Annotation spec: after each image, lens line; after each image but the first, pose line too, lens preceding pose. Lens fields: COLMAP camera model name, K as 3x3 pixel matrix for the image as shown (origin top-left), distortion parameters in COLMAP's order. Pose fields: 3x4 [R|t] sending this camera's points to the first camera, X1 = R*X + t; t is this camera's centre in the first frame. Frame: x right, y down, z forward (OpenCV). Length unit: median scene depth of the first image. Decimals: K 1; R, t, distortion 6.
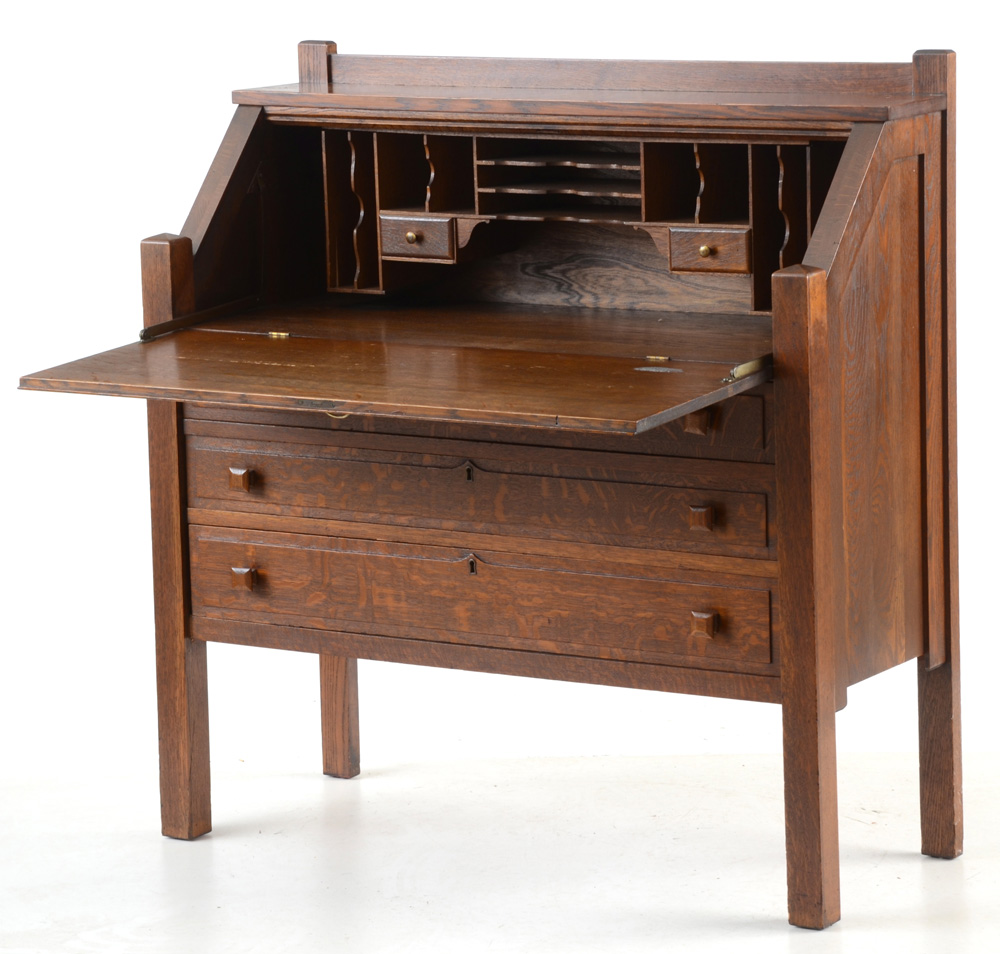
lens RADIAL K [[4058.0, 0, 550.8], [0, 4058.0, 457.5], [0, 0, 1]] dist [0.708475, 0.000000]
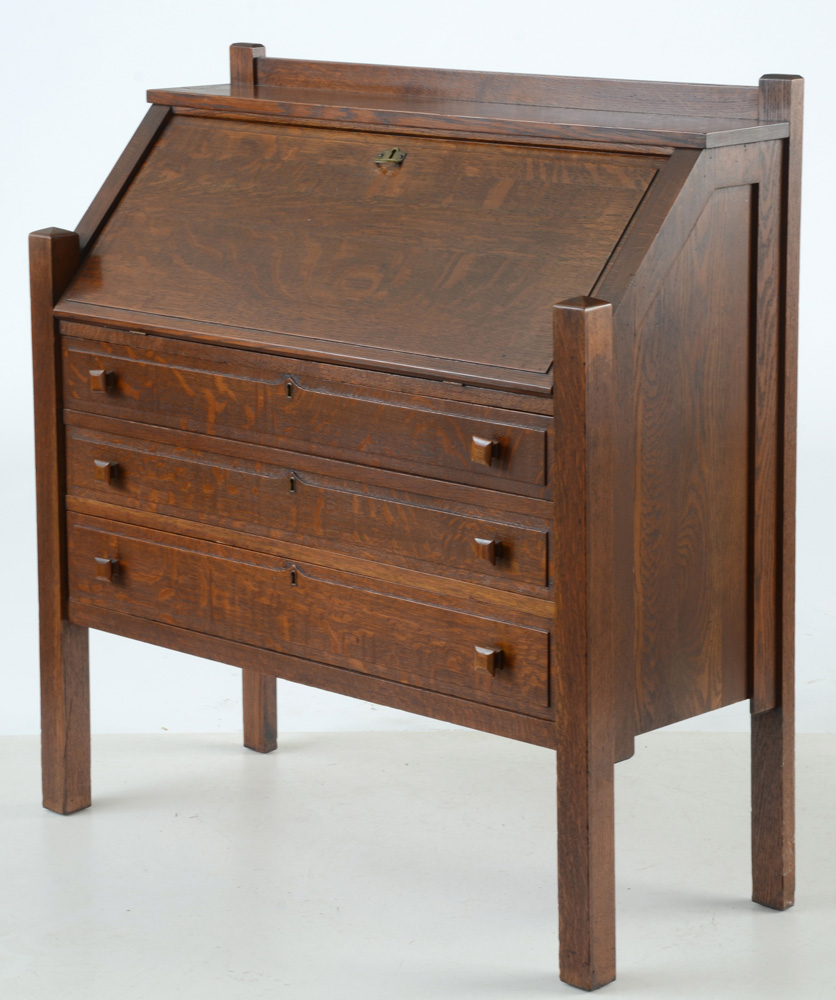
lens RADIAL K [[2986.3, 0, 432.6], [0, 2986.3, 411.0], [0, 0, 1]] dist [0.565944, 0.000000]
pose [[0.977378, 0.056622, -0.203780, 0.160020], [-0.052066, 0.998261, 0.027656, -0.035707], [0.204991, -0.016420, 0.978626, 0.287844]]
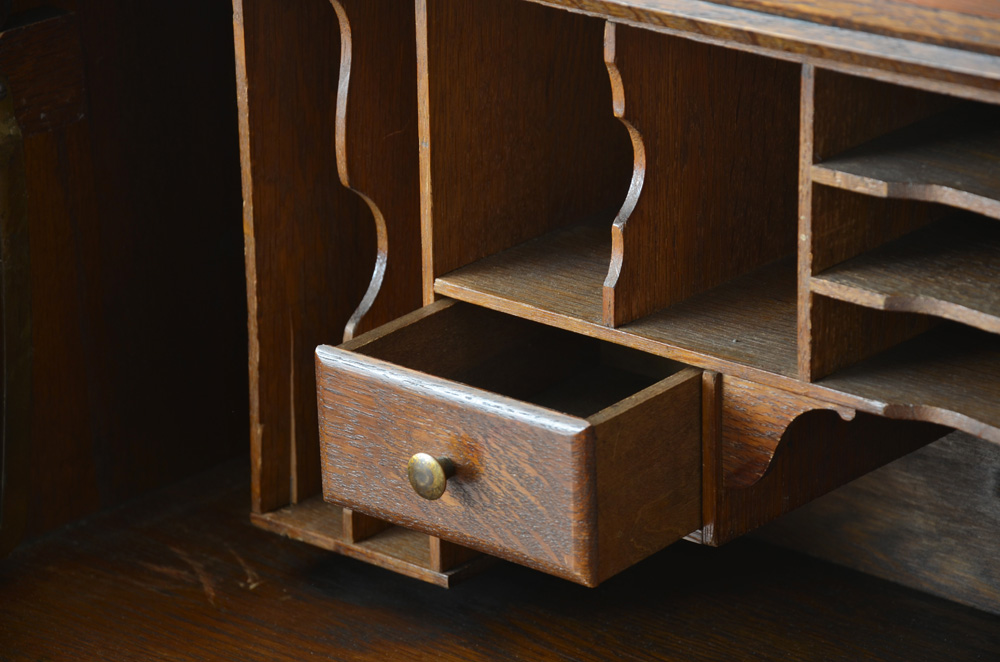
lens RADIAL K [[4183.2, 0, 496.9], [0, 4183.2, 330.5], [0, 0, 1]] dist [1.456490, 0.000000]
pose [[0.988330, 0.061322, -0.139438, -0.001694], [-0.033788, 0.980840, 0.191862, -0.112565], [0.148532, -0.184912, 0.971466, 0.780537]]
